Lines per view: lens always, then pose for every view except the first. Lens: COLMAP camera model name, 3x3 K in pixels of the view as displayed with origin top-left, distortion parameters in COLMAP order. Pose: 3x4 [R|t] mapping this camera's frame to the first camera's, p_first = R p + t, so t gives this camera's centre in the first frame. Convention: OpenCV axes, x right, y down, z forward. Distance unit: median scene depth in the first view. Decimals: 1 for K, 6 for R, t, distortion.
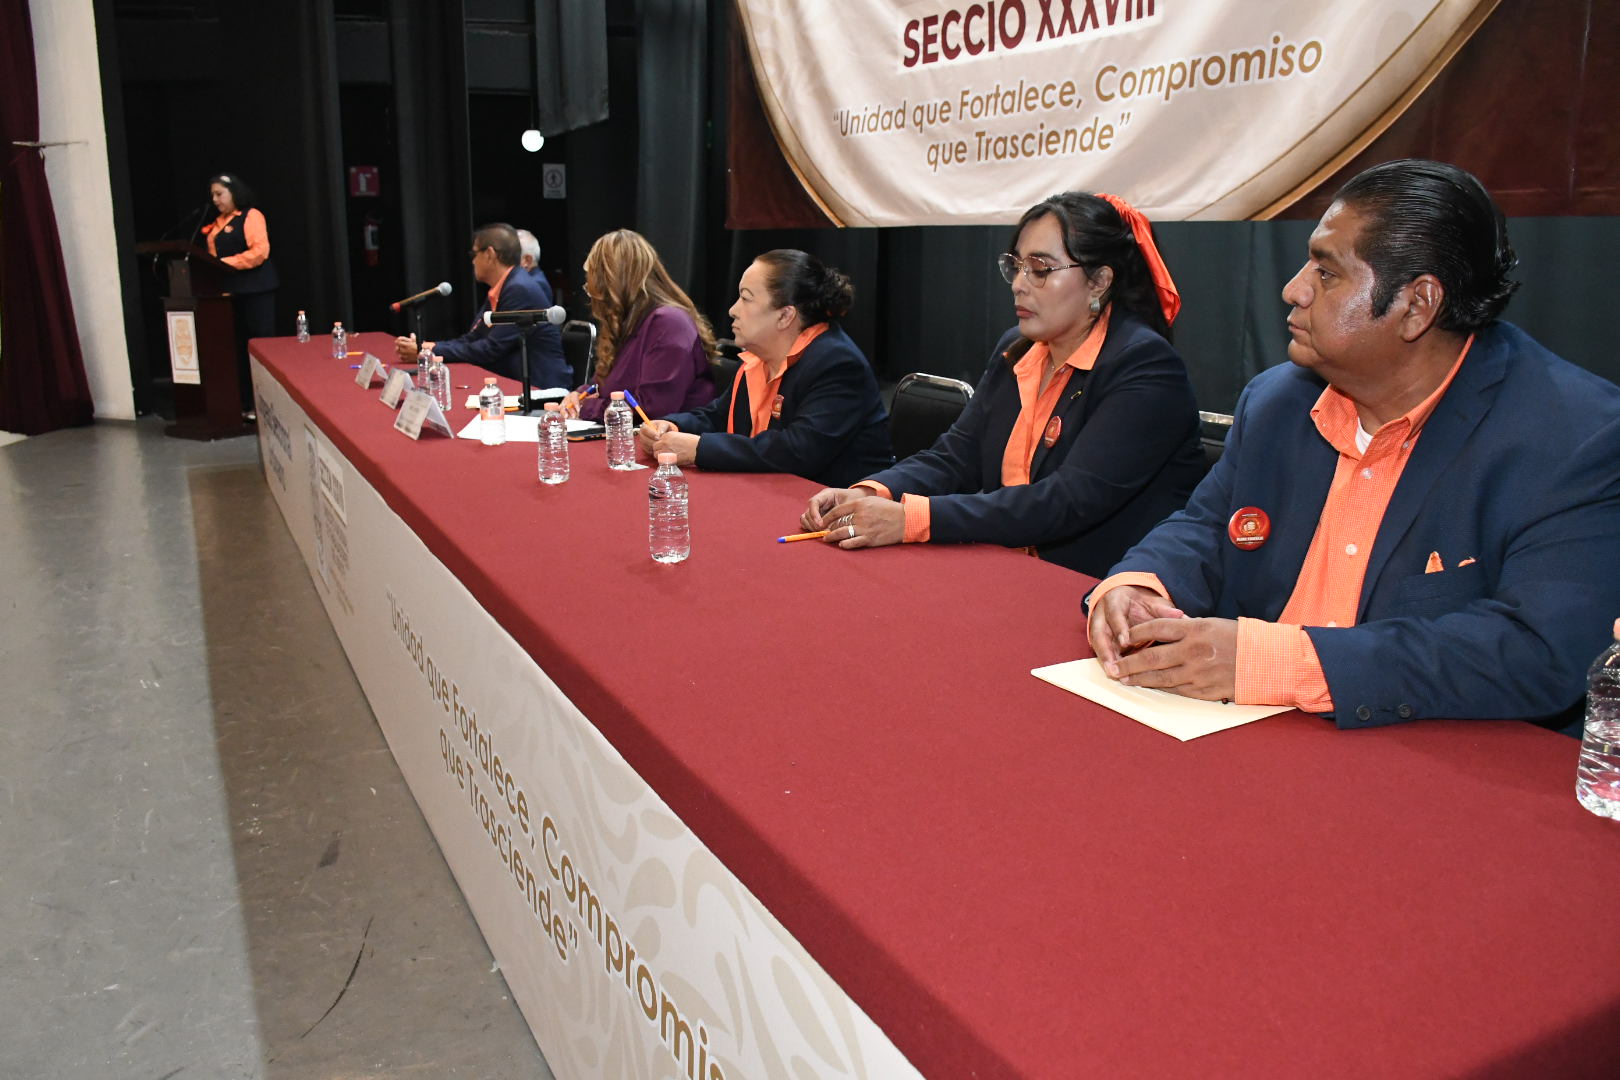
lens RADIAL K [[1262.7, 0, 770.4], [0, 1262.7, 535.9], [0, 0, 1]] dist [-0.106725, 0.025471]
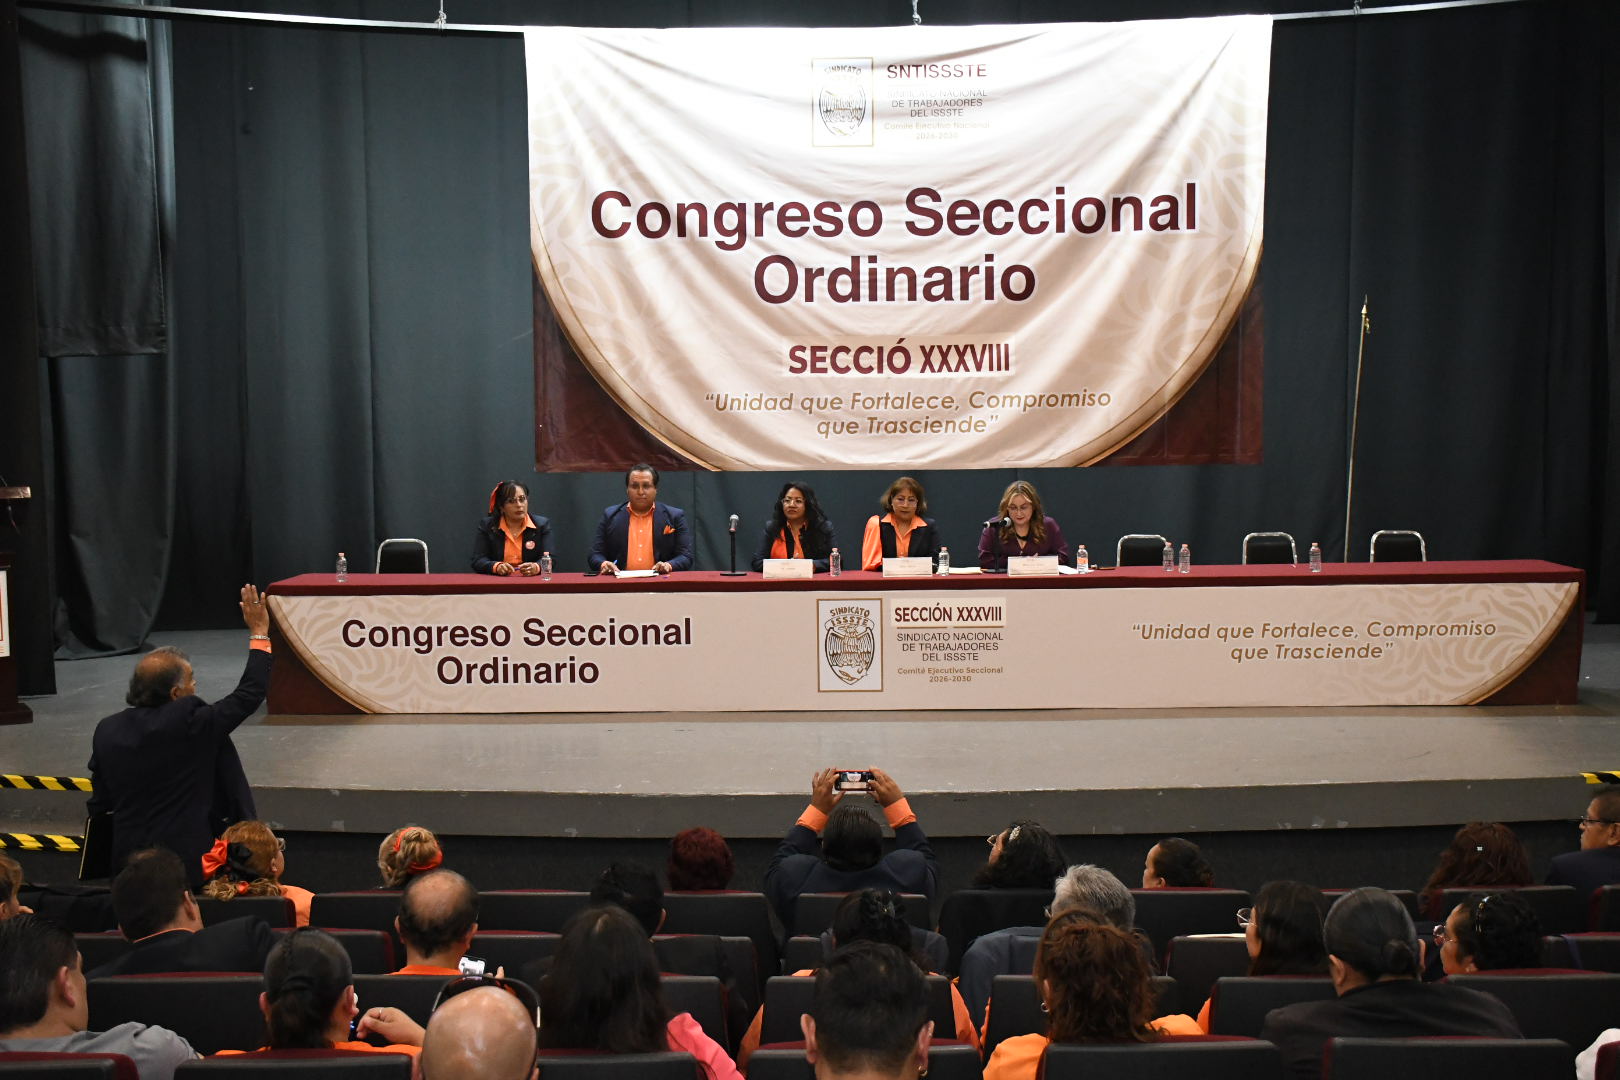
lens RADIAL K [[1966.9, 0, 797.1], [0, 1966.9, 534.9], [0, 0, 1]] dist [0.084843, 0.000000]
pose [[0.461213, -0.045750, 0.886109, -2.358624], [0.209102, 0.976146, -0.058438, -0.024587], [-0.862298, 0.212240, 0.459778, -0.144537]]
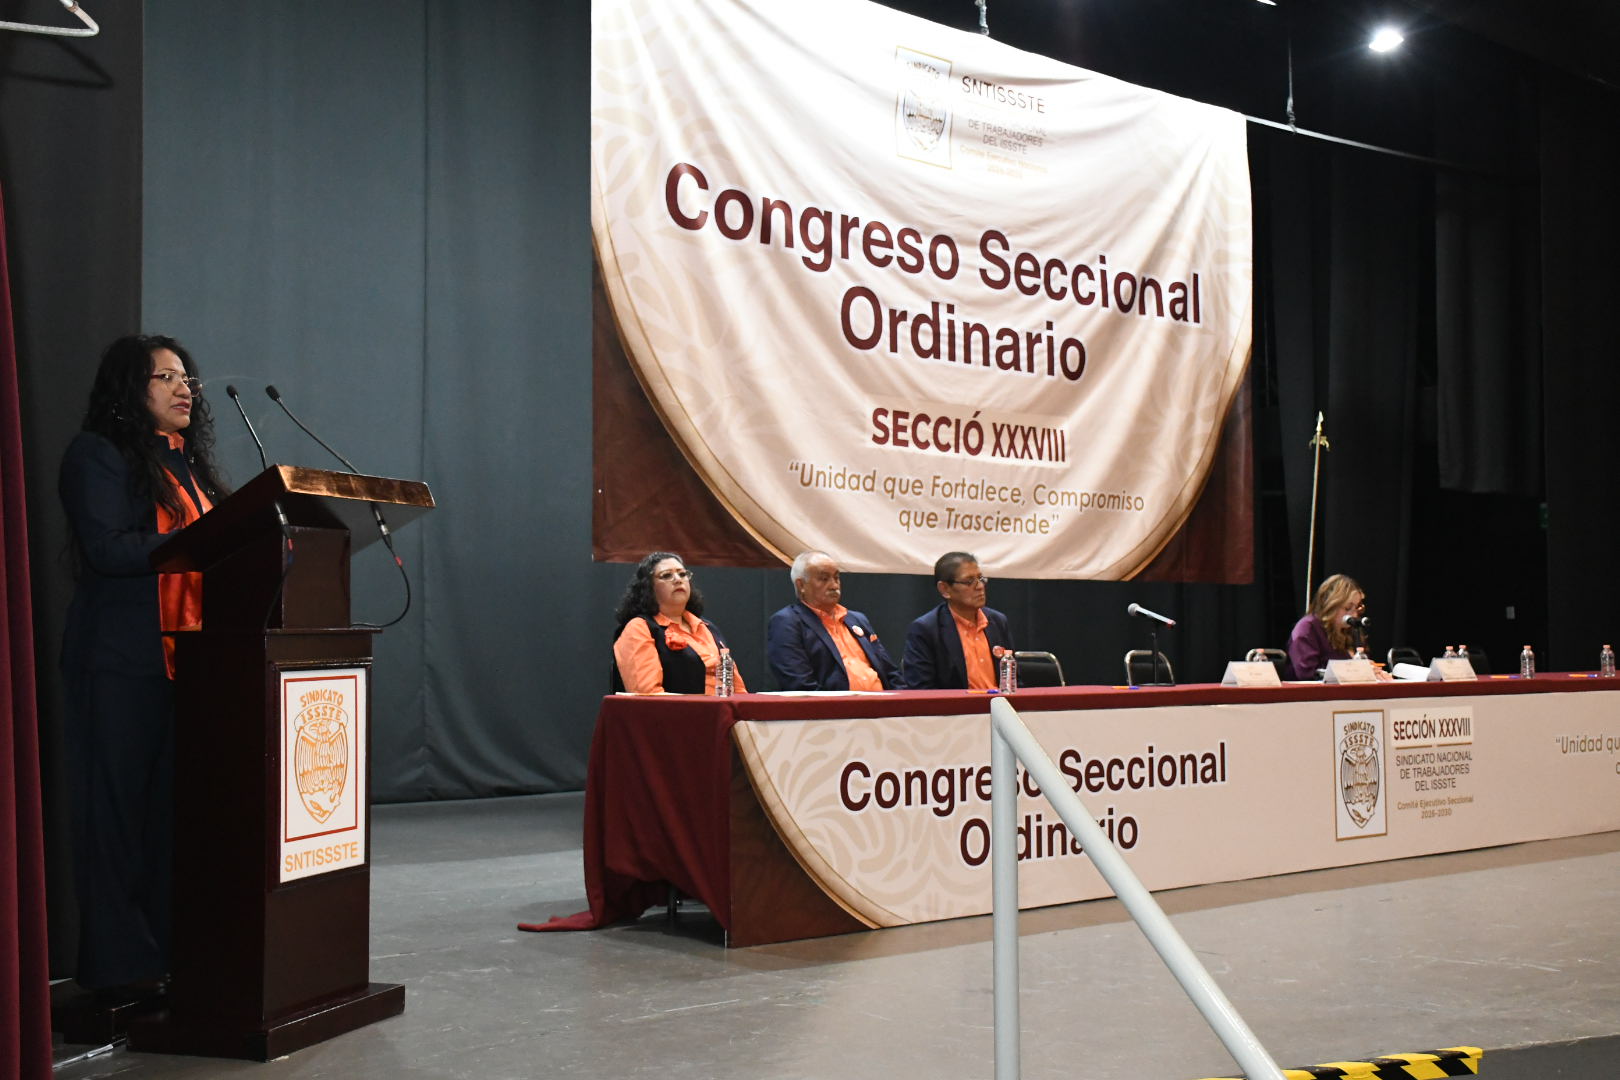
lens RADIAL K [[1788.1, 0, 793.5], [0, 1788.1, 553.6], [0, 0, 1]] dist [0.031503, 0.000000]
pose [[-0.234926, 0.064303, 0.969884, -1.702698], [0.229813, 0.973194, -0.008857, -0.301428], [-0.944455, 0.220812, -0.243406, 1.667091]]
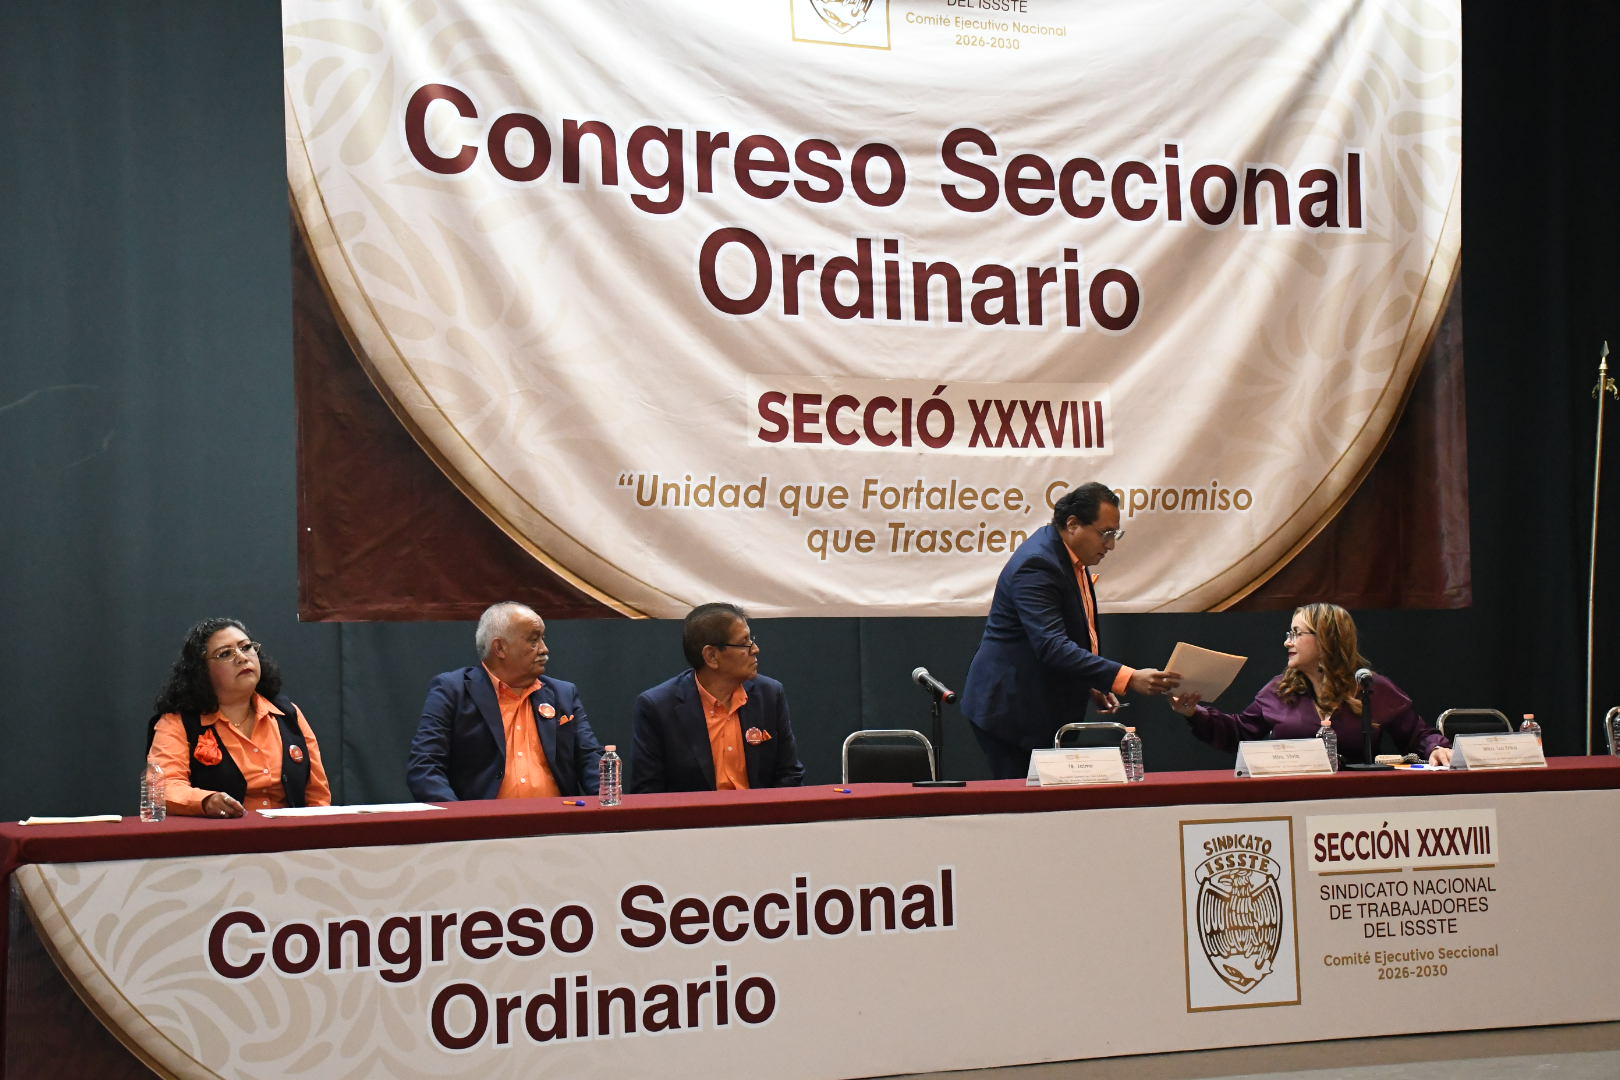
lens RADIAL K [[2420.5, 0, 792.9], [0, 2420.5, 564.0], [0, 0, 1]] dist [0.214865, 0.000000]
pose [[0.058780, 0.056930, 0.996646, -1.761405], [0.251619, 0.965293, -0.069979, -0.181704], [-0.966040, 0.254888, 0.042415, 1.016827]]
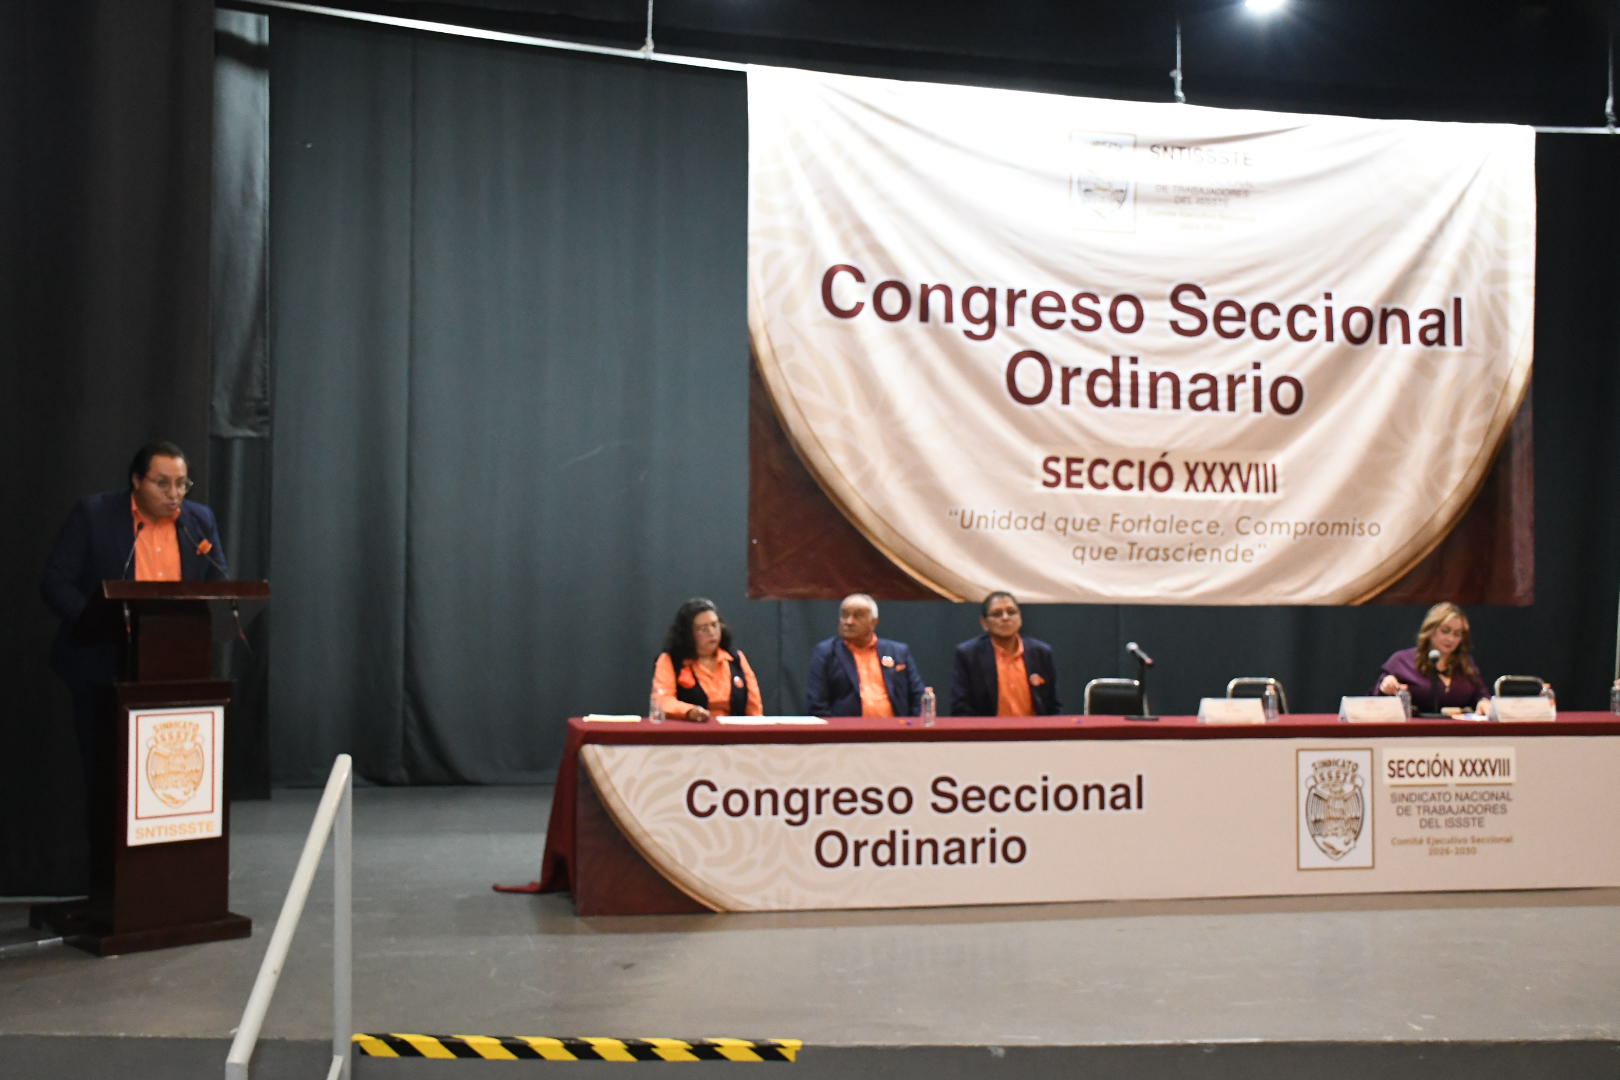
lens RADIAL K [[1695.0, 0, 804.7], [0, 1695.0, 546.7], [0, 0, 1]] dist [0.018841, 0.000000]
pose [[0.233406, 0.054239, 0.970865, -1.923228], [0.215078, 0.970833, -0.105944, -0.189972], [-0.948295, 0.233540, 0.214933, 0.946958]]
